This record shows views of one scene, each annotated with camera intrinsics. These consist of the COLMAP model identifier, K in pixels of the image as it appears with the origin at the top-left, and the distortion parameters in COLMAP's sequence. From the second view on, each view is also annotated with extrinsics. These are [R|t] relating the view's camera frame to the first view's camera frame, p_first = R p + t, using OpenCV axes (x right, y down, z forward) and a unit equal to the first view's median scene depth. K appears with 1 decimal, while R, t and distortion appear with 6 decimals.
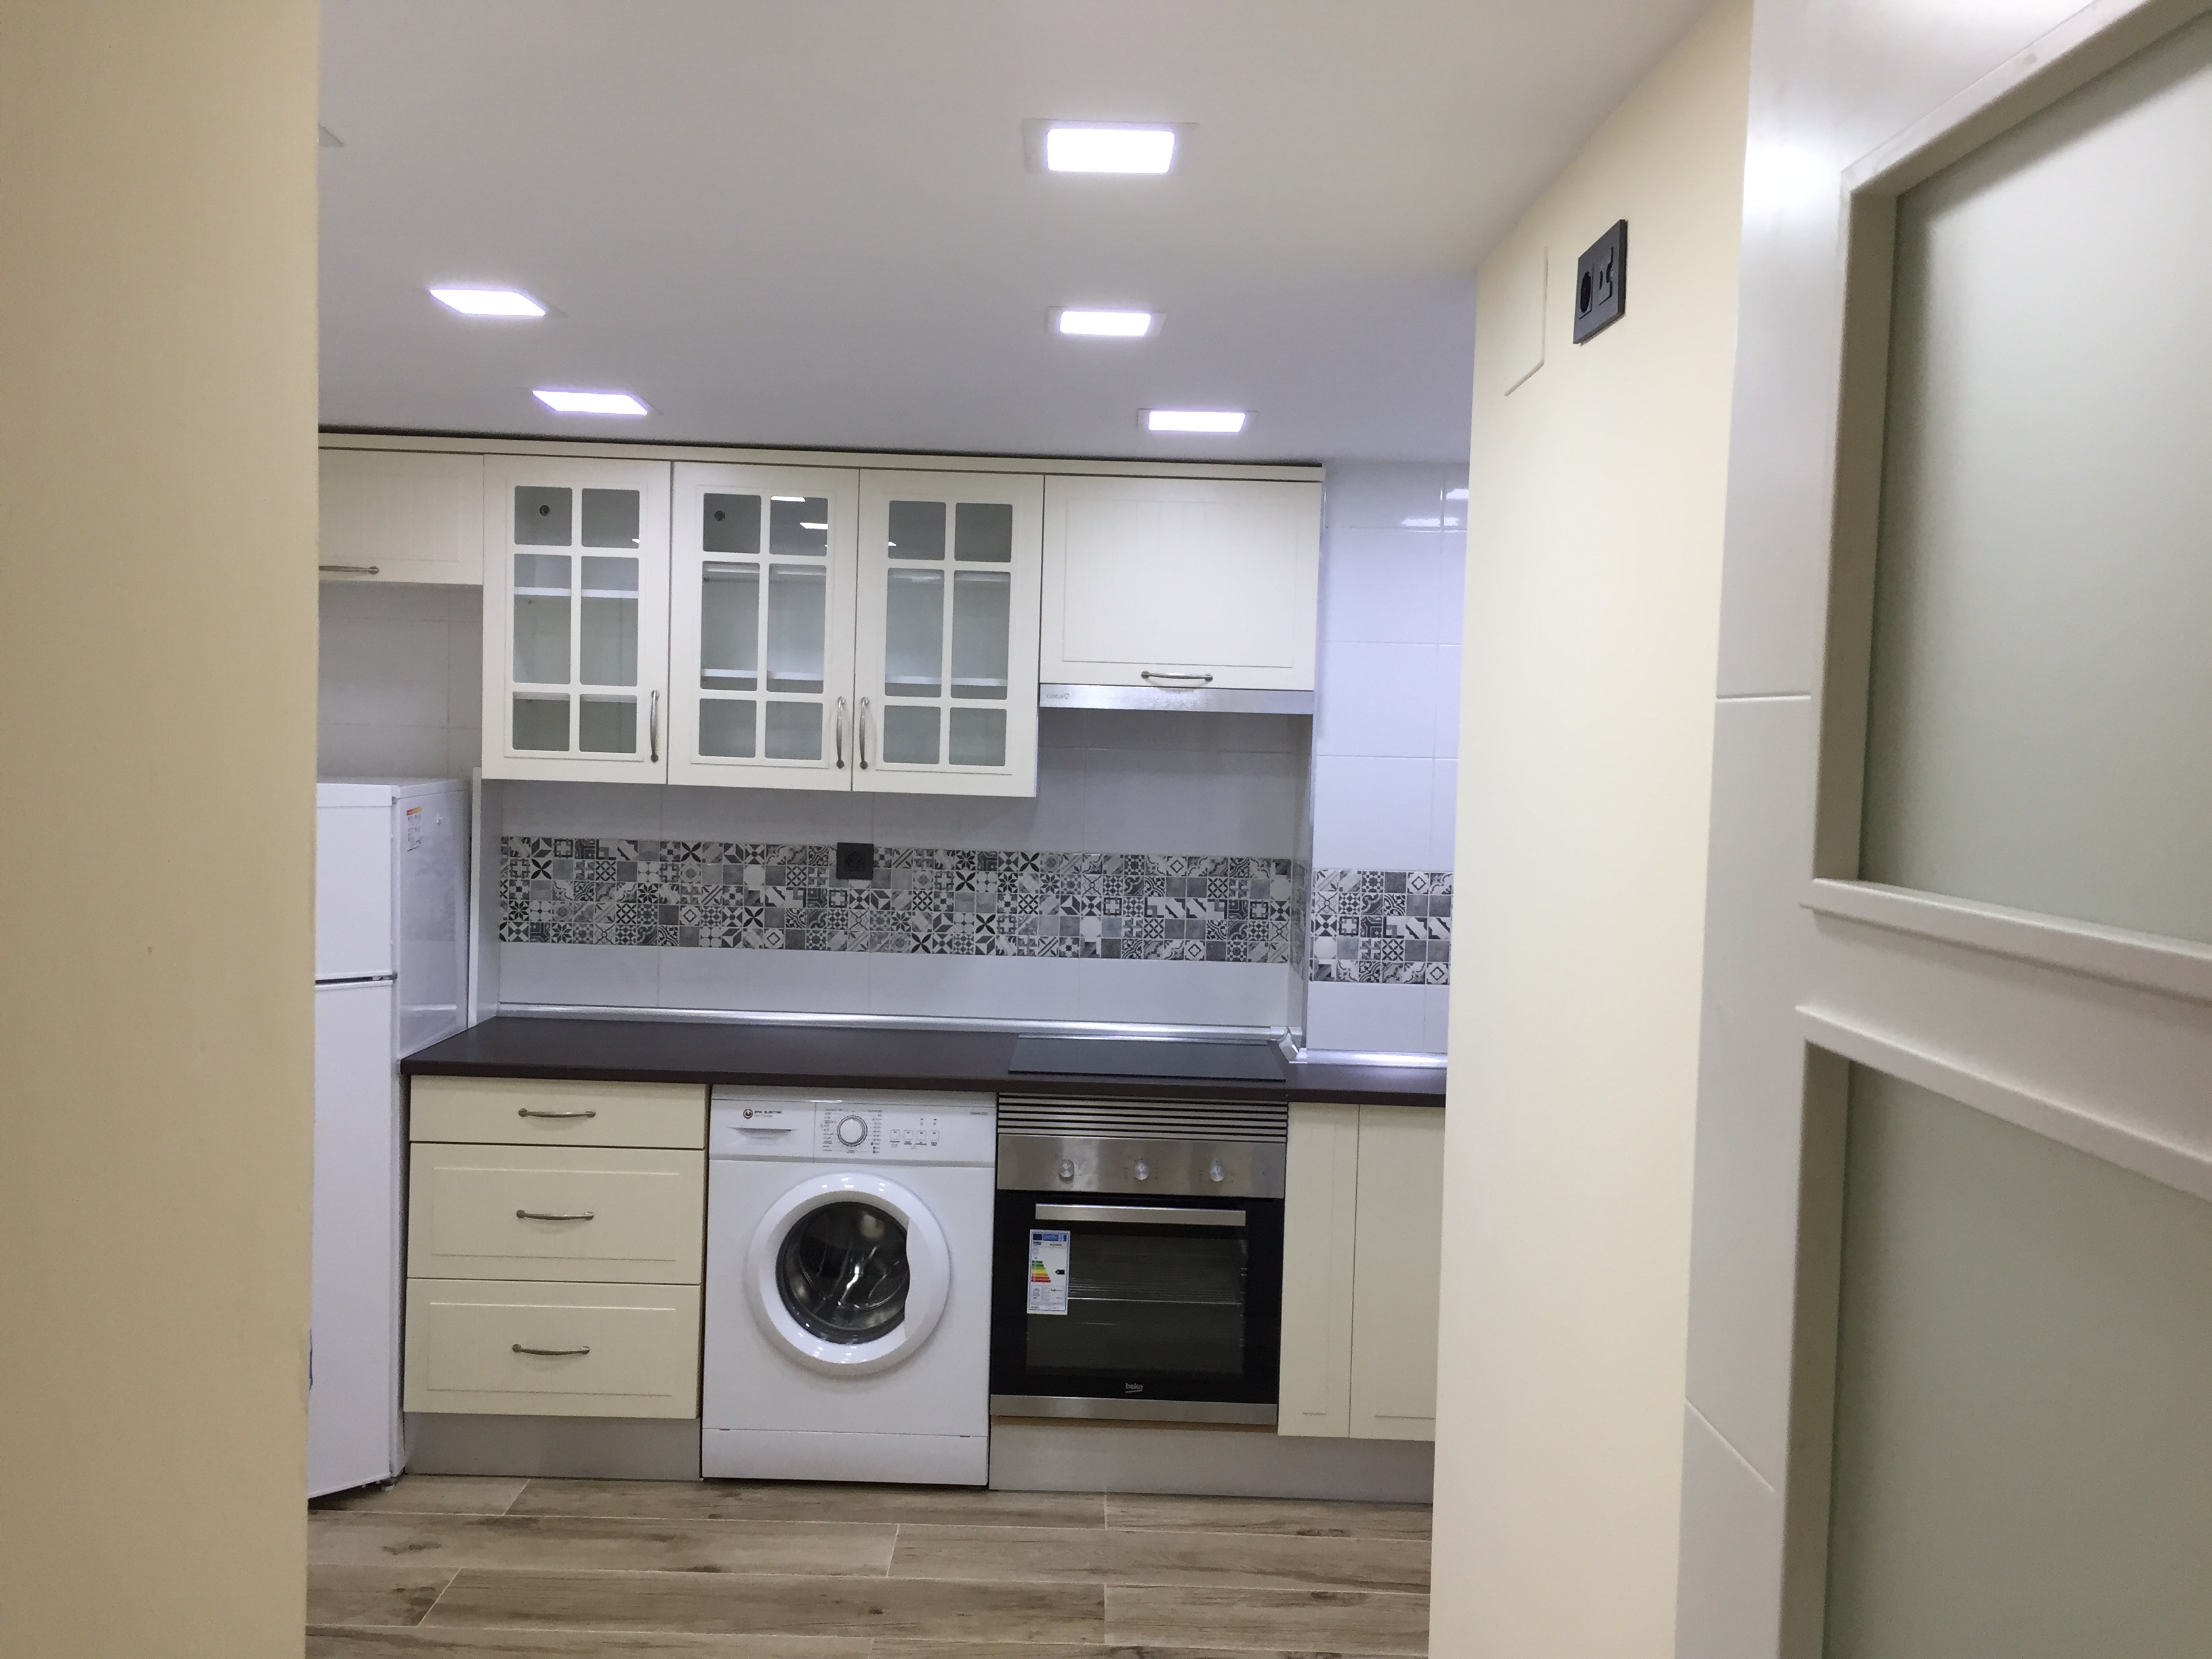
lens RADIAL K [[1901.1, 0, 1106.0], [0, 1901.1, 829.5], [0, 0, 1]] dist [0.109225, -0.139102]
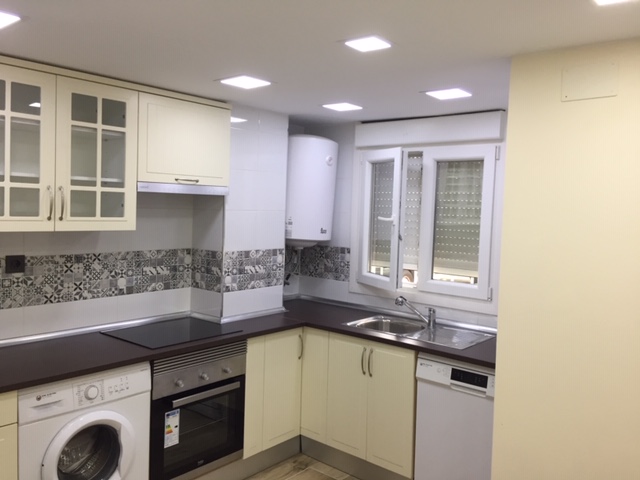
lens RADIAL K [[550.0, 0, 320.0], [0, 550.0, 240.0], [0, 0, 1]] dist [0.109225, -0.139102]
pose [[0.653819, -0.058189, 0.754410, -0.372365], [0.028971, 0.998233, 0.051887, -0.031321], [-0.756096, -0.012069, 0.654349, 0.353267]]
